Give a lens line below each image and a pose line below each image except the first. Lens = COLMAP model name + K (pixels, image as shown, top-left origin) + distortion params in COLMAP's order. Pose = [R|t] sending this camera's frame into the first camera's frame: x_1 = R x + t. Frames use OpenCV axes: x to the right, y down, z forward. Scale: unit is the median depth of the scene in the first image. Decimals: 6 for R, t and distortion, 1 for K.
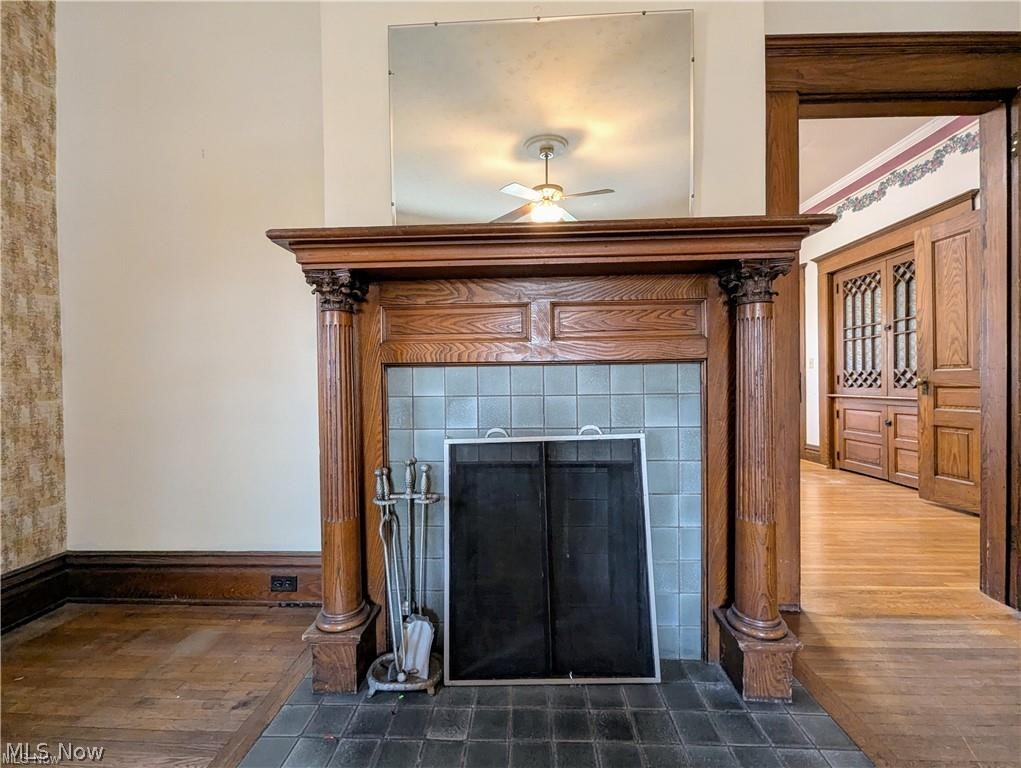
lens RADIAL K [[424.1, 0, 508.7], [0, 424.1, 385.0], [0, 0, 1]] dist [0.002736, -0.001566]
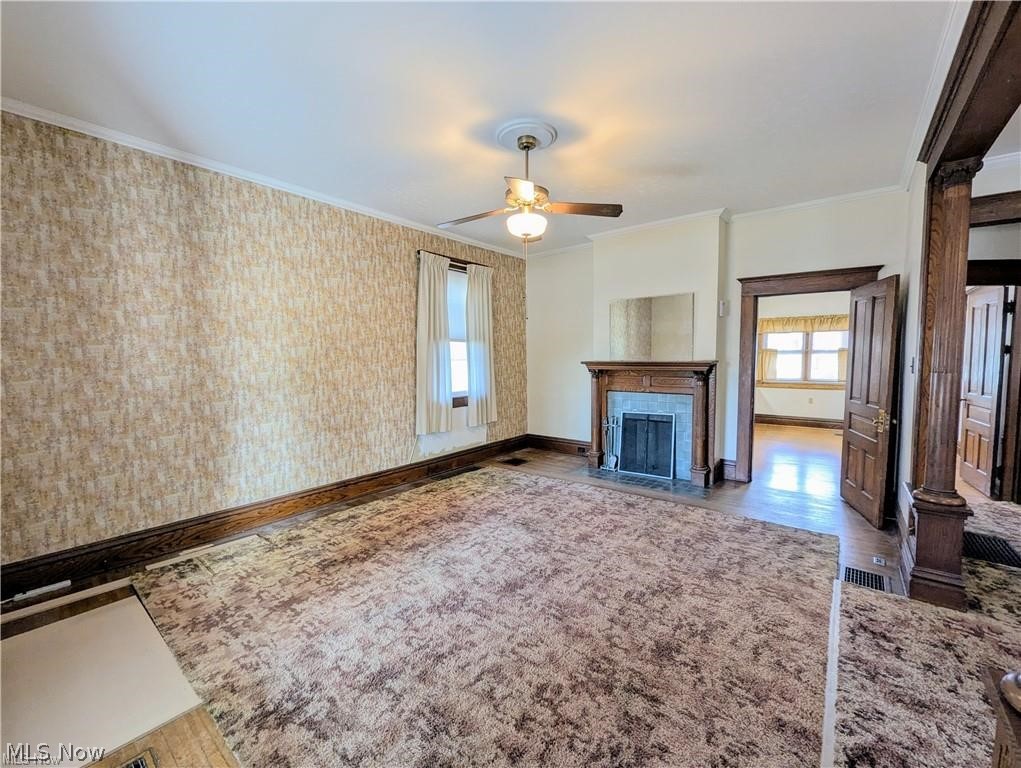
lens RADIAL K [[424.1, 0, 515.0], [0, 424.1, 391.5], [0, 0, 1]] dist [0.002736, -0.001566]
pose [[0.811465, 0.051138, -0.582159, 1.282310], [-0.002564, 0.996466, 0.083959, -0.365137], [0.584395, -0.066637, 0.808728, -2.624960]]
